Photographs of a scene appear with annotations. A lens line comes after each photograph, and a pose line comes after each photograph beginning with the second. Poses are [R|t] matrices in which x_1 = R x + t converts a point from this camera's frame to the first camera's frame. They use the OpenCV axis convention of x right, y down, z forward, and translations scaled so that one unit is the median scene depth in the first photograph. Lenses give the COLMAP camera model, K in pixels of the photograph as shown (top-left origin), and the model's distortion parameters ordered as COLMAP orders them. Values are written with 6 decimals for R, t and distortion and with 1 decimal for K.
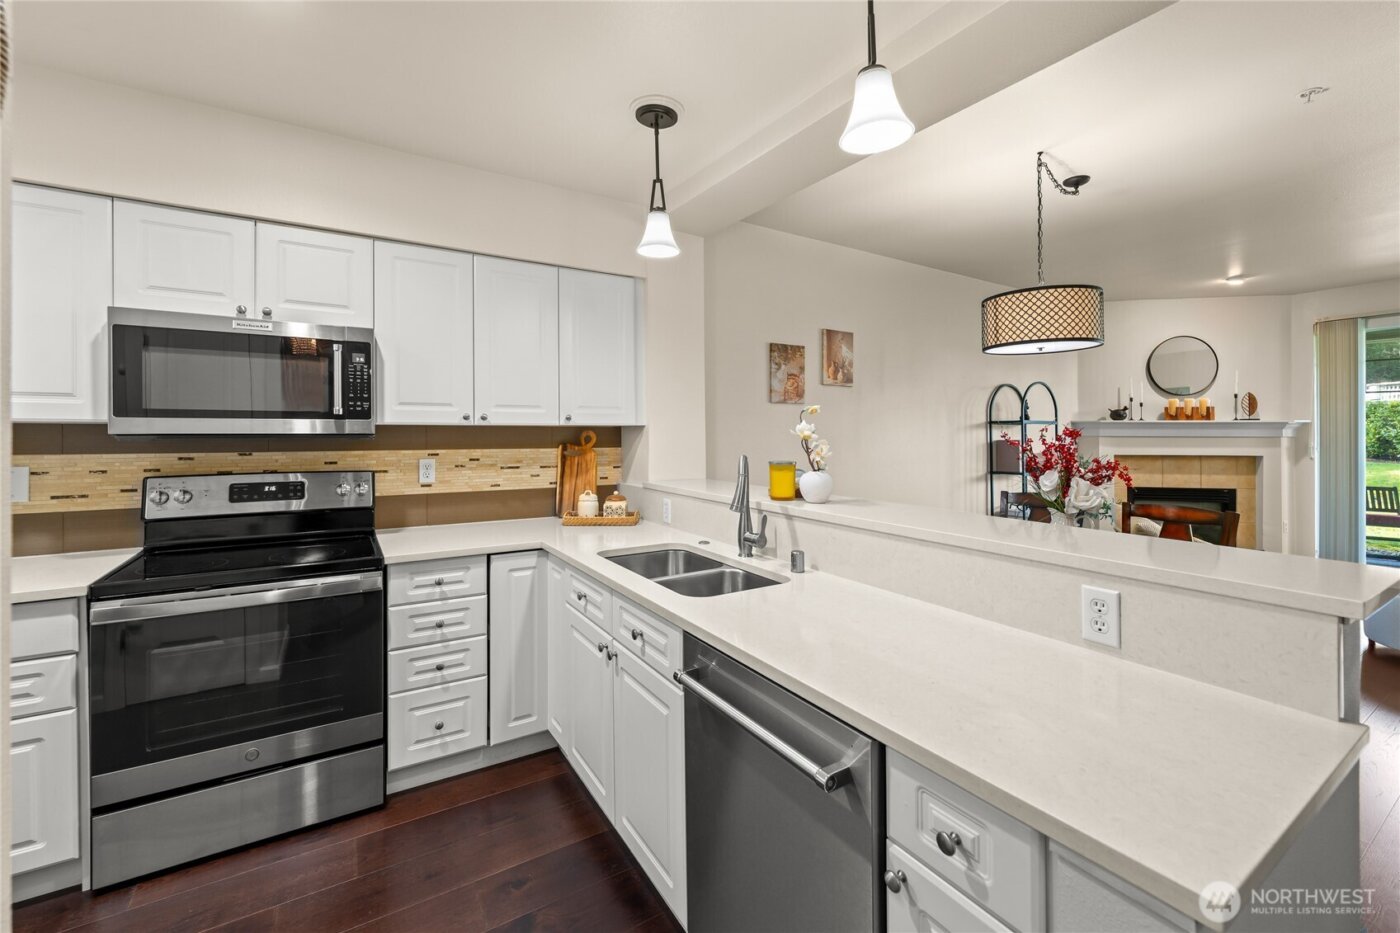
lens RADIAL K [[580.8, 0, 703.1], [0, 580.8, 430.1], [0, 0, 1]] dist [-0.001408, -0.000170]
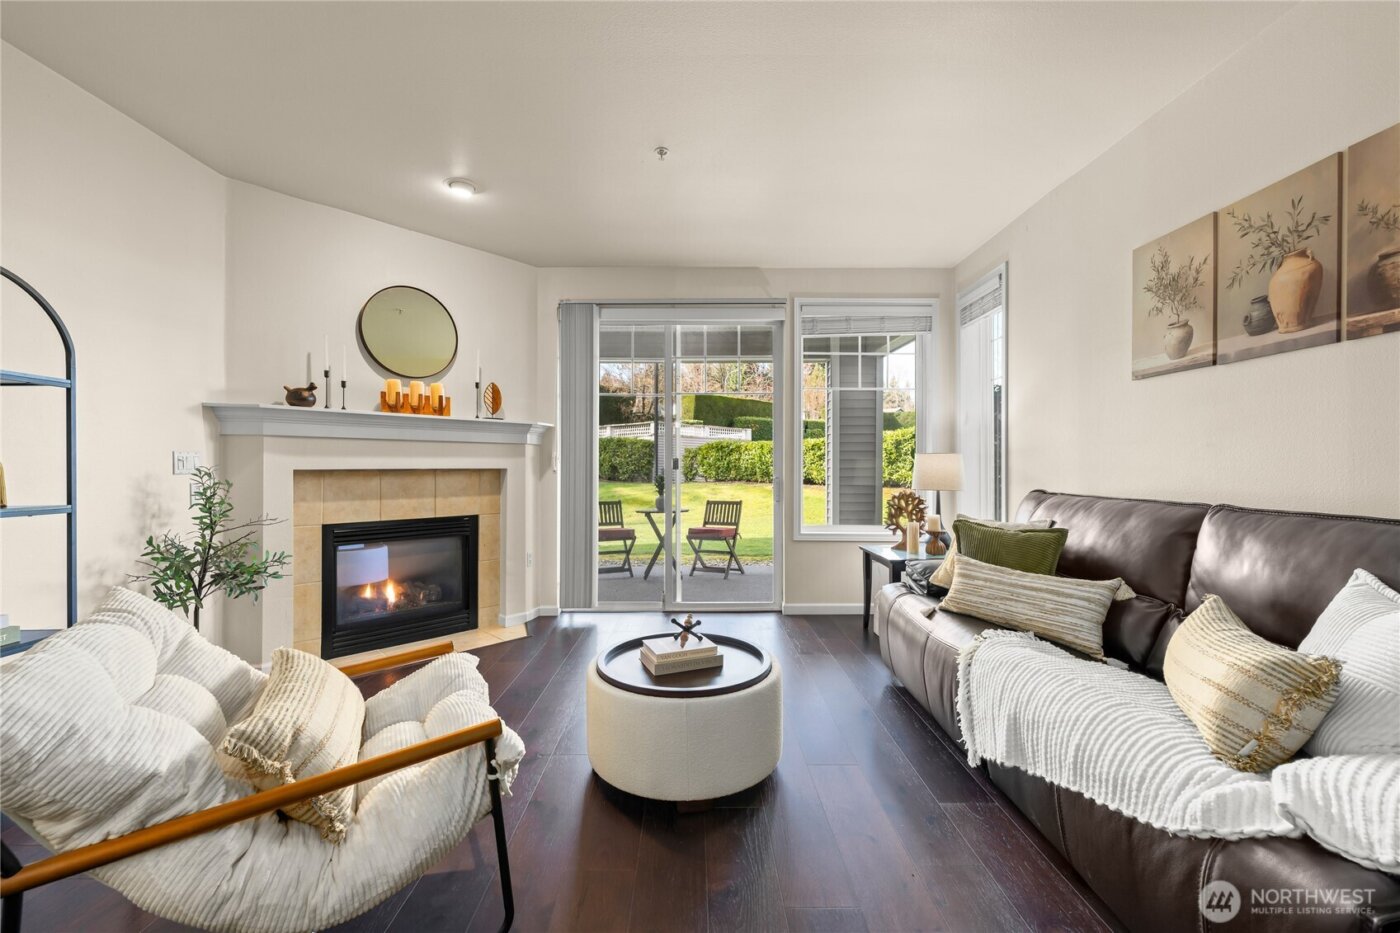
lens RADIAL K [[563.8, 0, 696.8], [0, 563.8, 466.0], [0, 0, 1]] dist [0.000957, -0.000081]
pose [[0.528824, 0.001162, 0.848731, 0.493893], [-0.005089, 0.999985, 0.001801, 0.039908], [-0.848716, -0.005272, 0.528823, 0.420100]]
